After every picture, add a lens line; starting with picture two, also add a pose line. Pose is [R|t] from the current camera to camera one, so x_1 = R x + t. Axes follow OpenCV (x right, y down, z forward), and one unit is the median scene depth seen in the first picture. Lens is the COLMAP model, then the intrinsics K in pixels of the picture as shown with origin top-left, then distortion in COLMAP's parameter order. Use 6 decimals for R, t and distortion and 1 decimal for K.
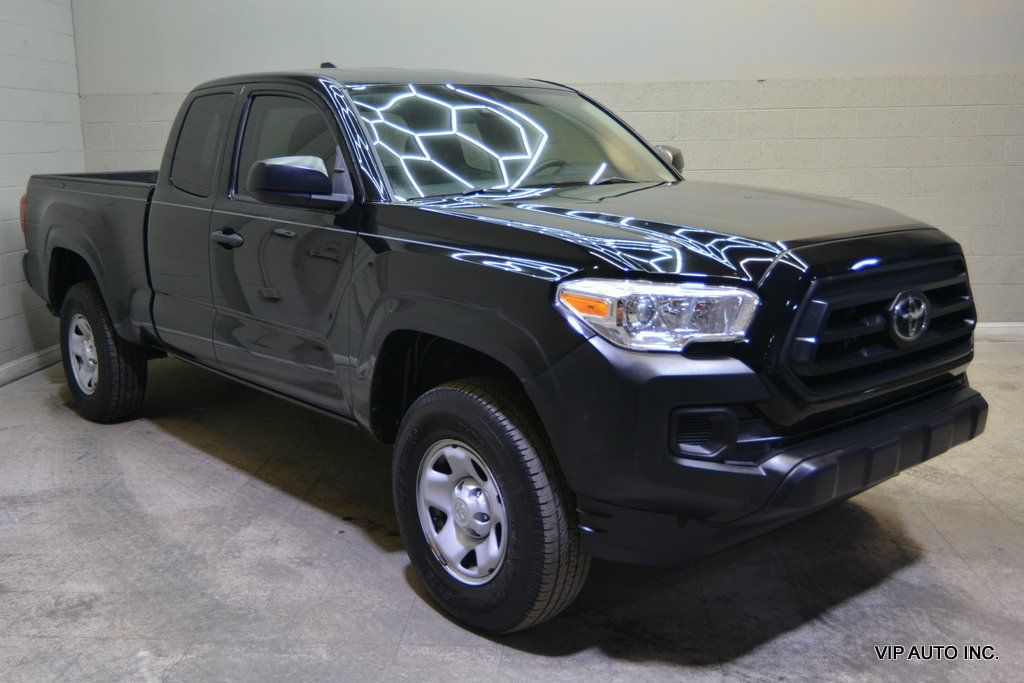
lens RADIAL K [[1024.7, 0, 512.0], [0, 1024.7, 341.5], [0, 0, 1]] dist [-0.007194, 0.008004]
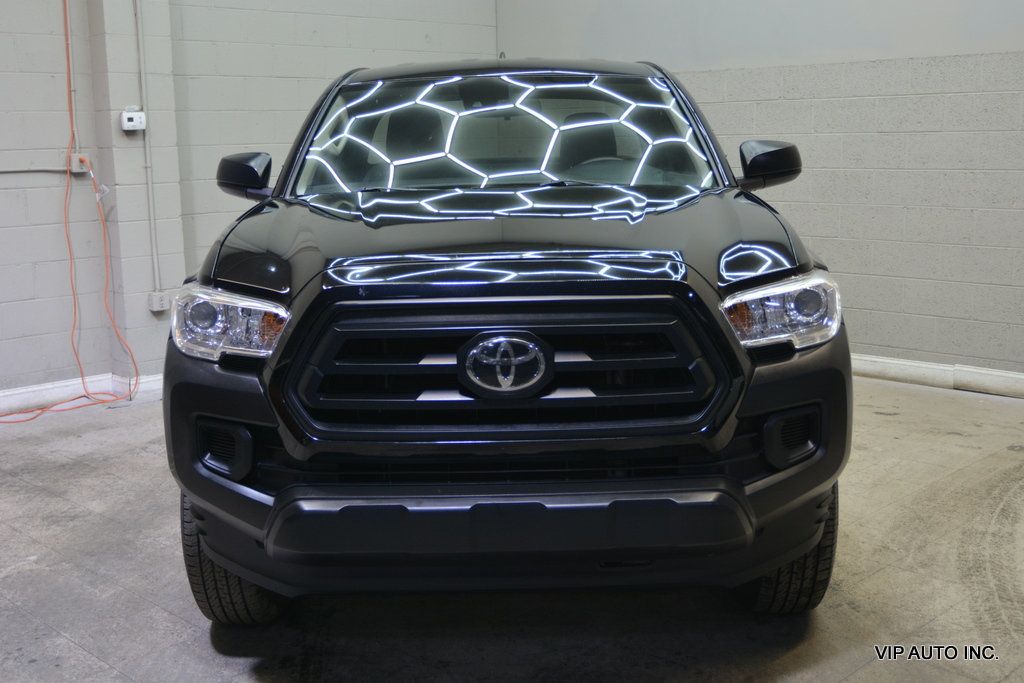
lens RADIAL K [[1180.3, 0, 512.0], [0, 1180.3, 341.5], [0, 0, 1]] dist [-0.009183, -0.016972]
pose [[0.759749, 0.115321, -0.639909, 0.809536], [-0.118750, 0.992204, 0.037820, -0.062865], [0.639281, 0.047256, 0.767520, 0.232910]]
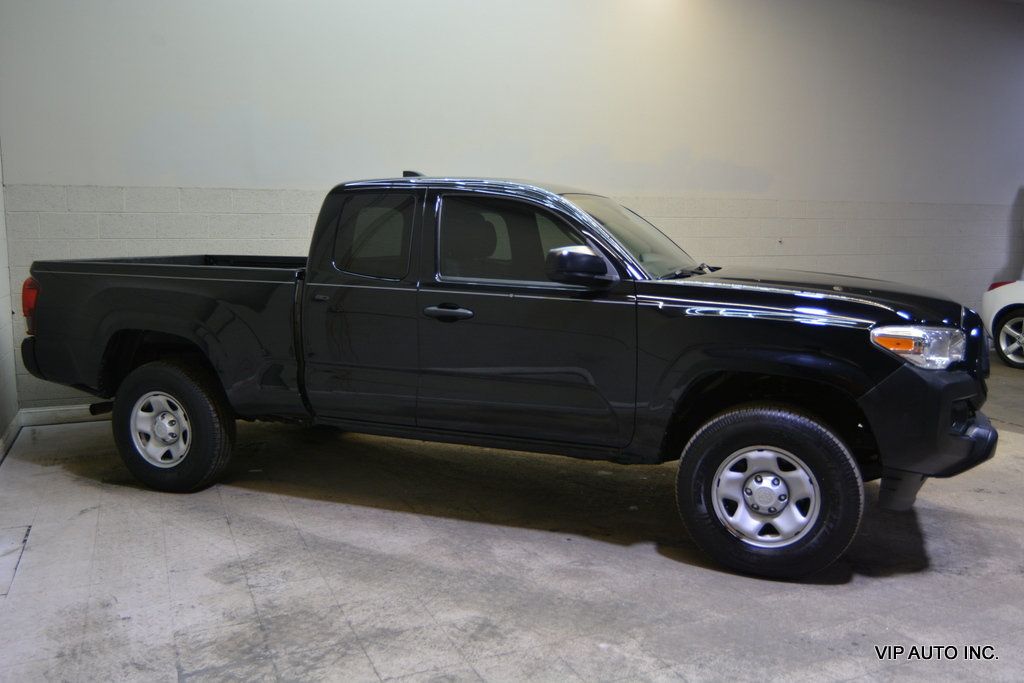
lens RADIAL K [[813.5, 0, 512.0], [0, 813.5, 341.5], [0, 0, 1]] dist [-0.014737, -0.002479]
pose [[0.881148, -0.044576, 0.470735, -0.768494], [0.075545, 0.996030, -0.047090, -0.018051], [-0.466767, 0.077055, 0.881017, 0.140182]]
